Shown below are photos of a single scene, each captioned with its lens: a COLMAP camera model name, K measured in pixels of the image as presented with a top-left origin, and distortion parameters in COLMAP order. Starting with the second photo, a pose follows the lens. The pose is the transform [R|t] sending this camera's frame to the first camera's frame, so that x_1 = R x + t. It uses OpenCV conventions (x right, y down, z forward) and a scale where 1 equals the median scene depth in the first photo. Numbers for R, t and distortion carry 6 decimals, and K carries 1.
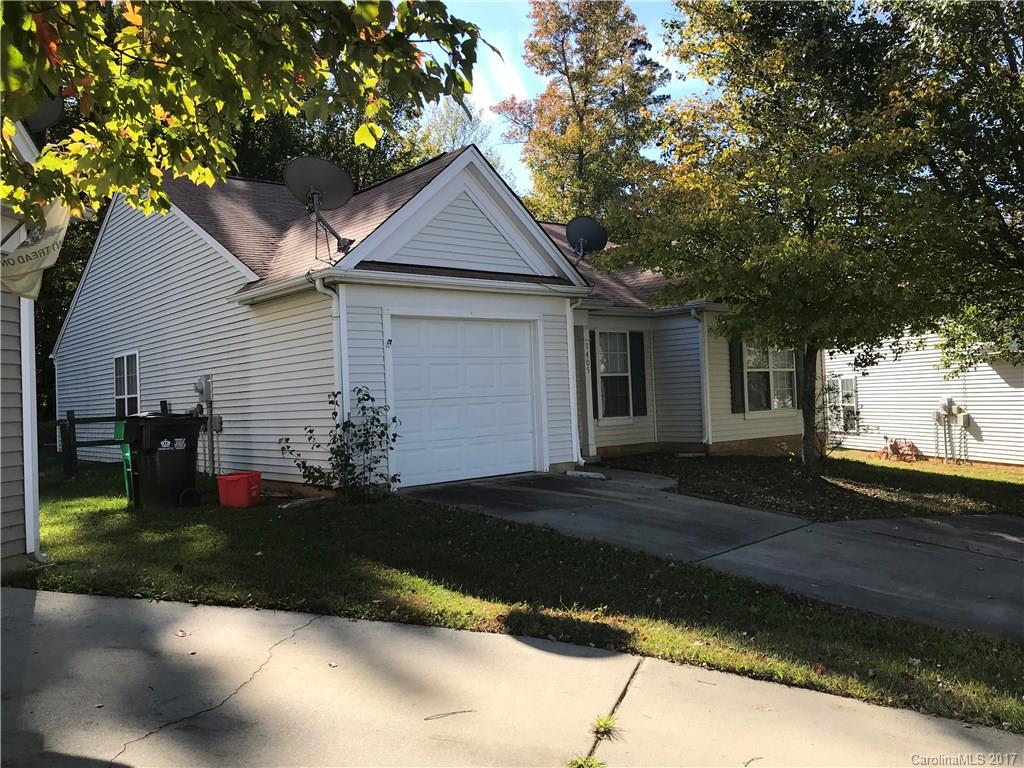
lens RADIAL K [[832.7, 0, 515.0], [0, 832.7, 382.1], [0, 0, 1]] dist [0.030025, -0.043780]
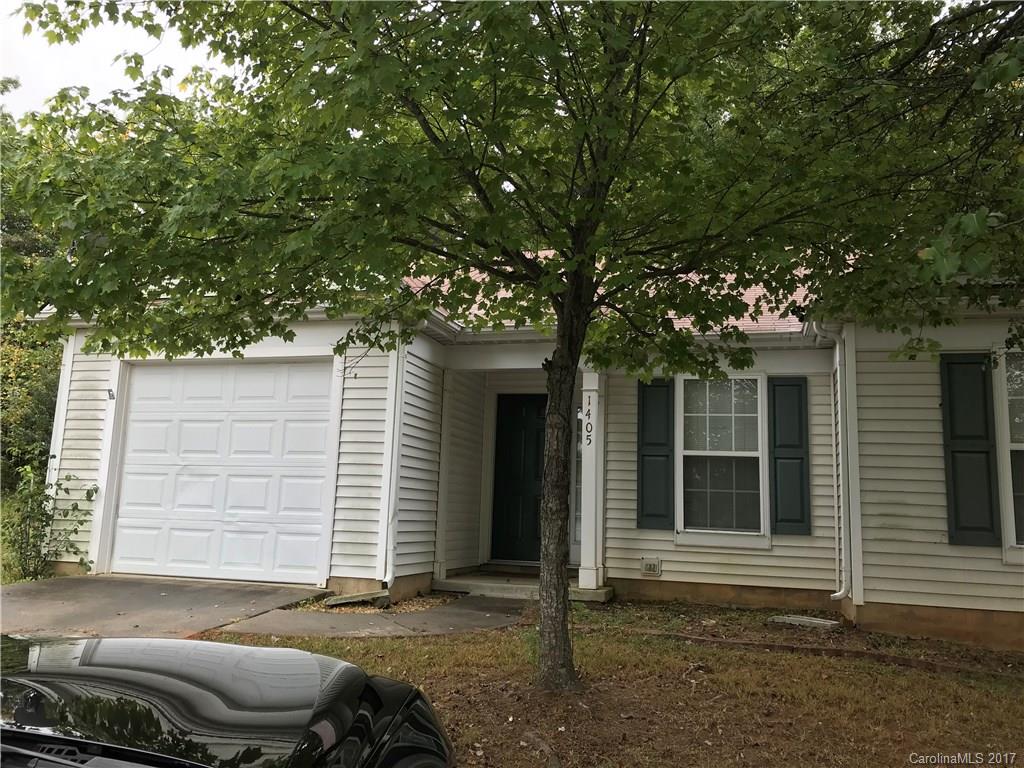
lens RADIAL K [[832.7, 0, 515.0], [0, 832.7, 382.1], [0, 0, 1]] dist [0.030025, -0.043780]
pose [[0.570375, -0.073869, -0.818056, 0.764626], [-0.045115, 0.991627, -0.120998, 0.025856], [0.820145, 0.105921, 0.562266, 0.860298]]
